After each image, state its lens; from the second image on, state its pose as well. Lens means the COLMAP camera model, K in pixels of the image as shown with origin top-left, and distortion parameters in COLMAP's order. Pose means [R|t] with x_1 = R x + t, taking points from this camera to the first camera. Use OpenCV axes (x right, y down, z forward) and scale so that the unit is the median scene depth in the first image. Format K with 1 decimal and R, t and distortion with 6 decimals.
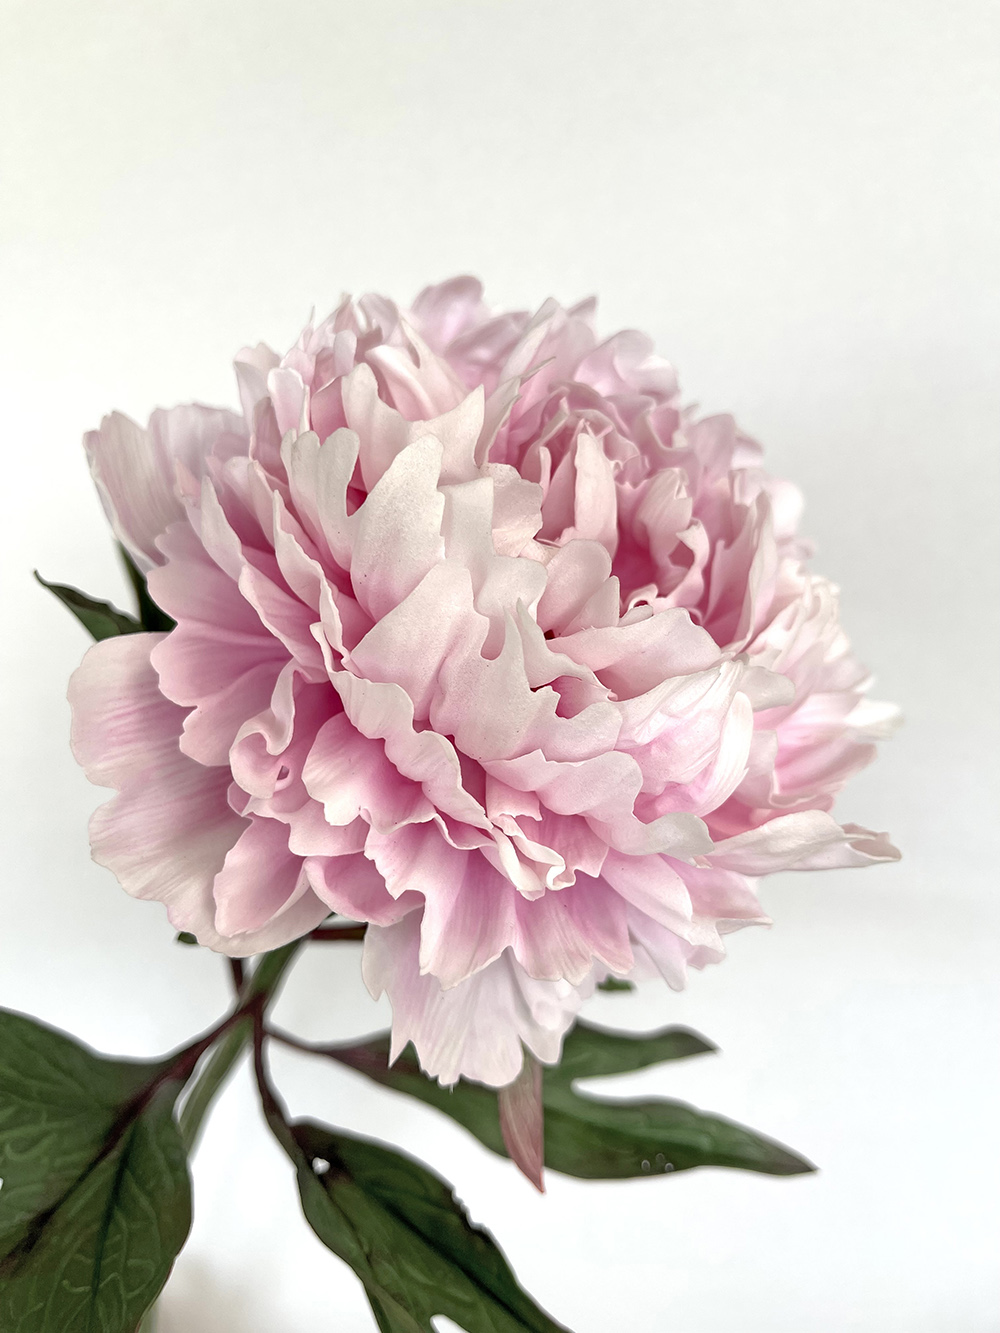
lens RADIAL K [[1056.3, 0, 503.9], [0, 1056.3, 627.7], [0, 0, 1]] dist [-0.000394, -0.070930]
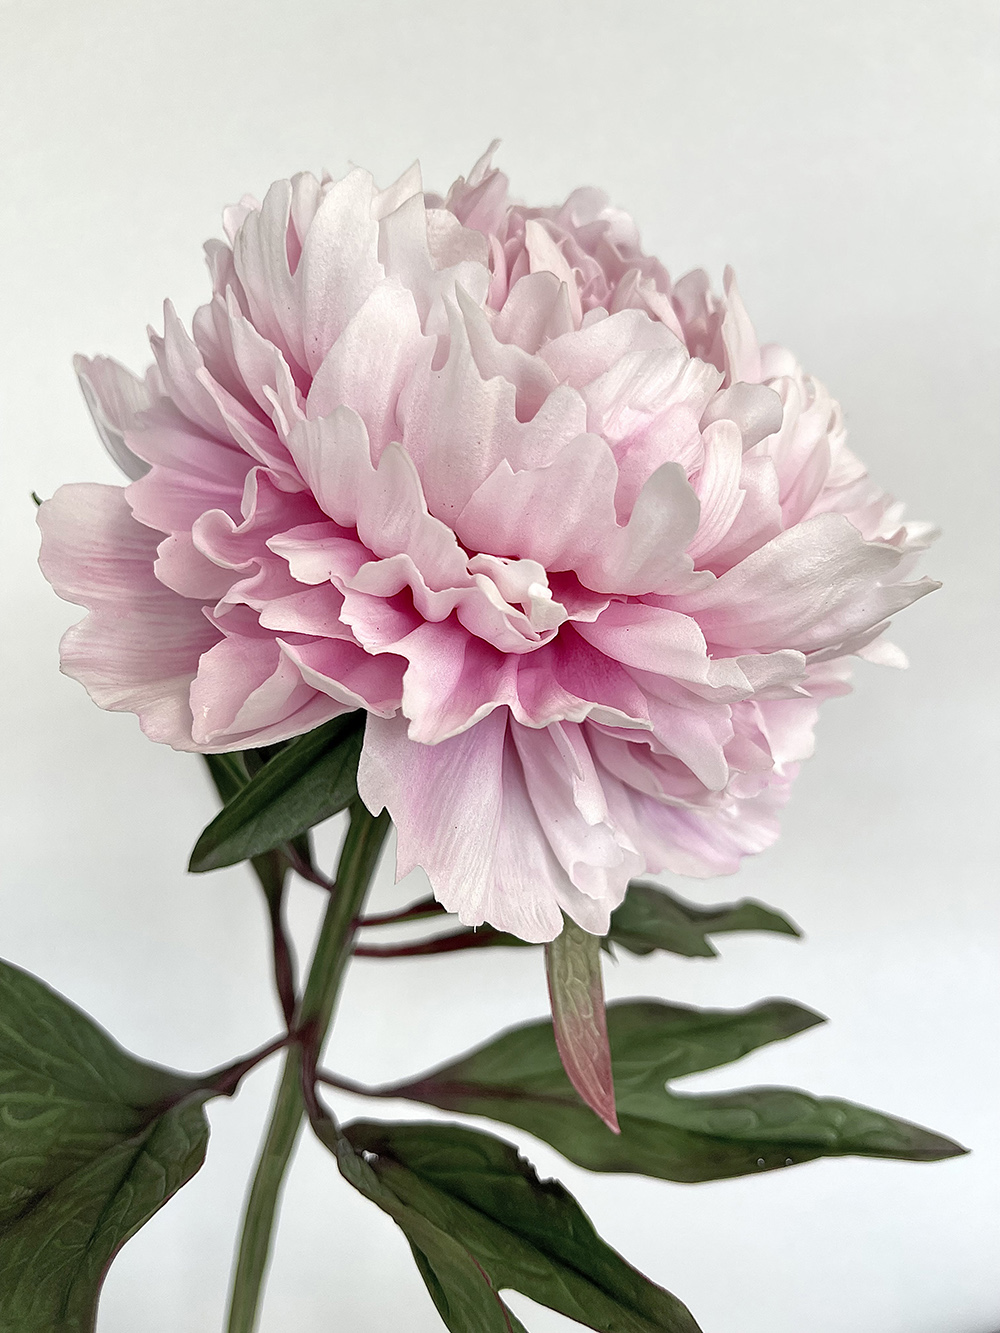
lens RADIAL K [[1052.4, 0, 500.0], [0, 1052.4, 666.5], [0, 0, 1]] dist [-0.006268, -0.055997]
pose [[0.988436, -0.126908, -0.082997, 0.068897], [0.105553, 0.968792, -0.224279, 0.414356], [0.108870, 0.212925, 0.970984, 0.110696]]
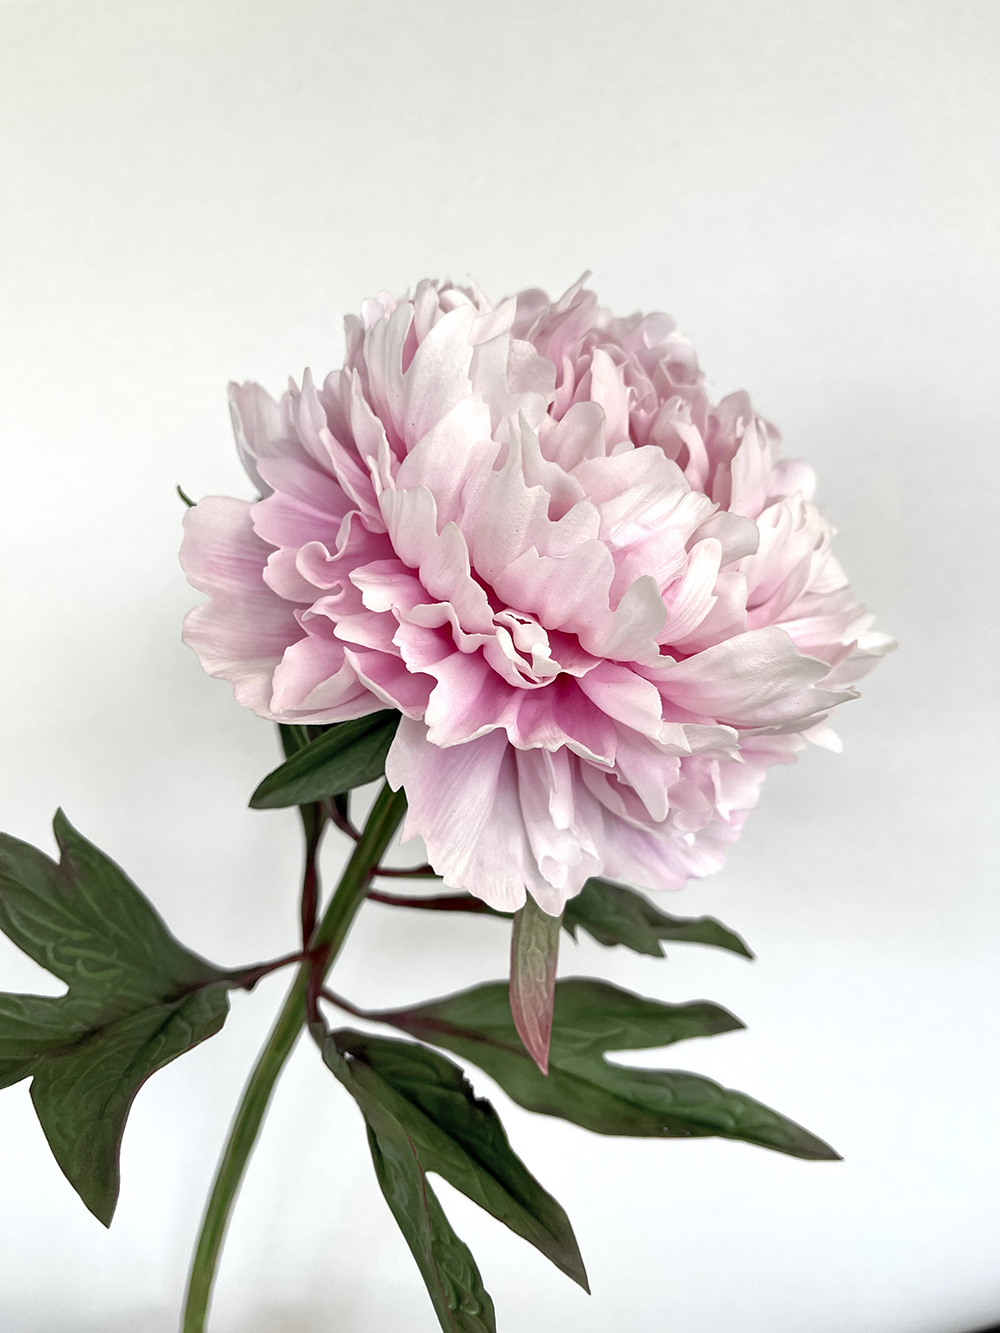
lens RADIAL K [[1052.4, 0, 500.0], [0, 1052.4, 666.5], [0, 0, 1]] dist [-0.006268, -0.055997]
pose [[0.986660, 0.049996, -0.154927, 0.159084], [-0.082075, 0.974642, -0.208175, 0.423547], [0.140590, 0.218113, 0.965744, -0.137203]]
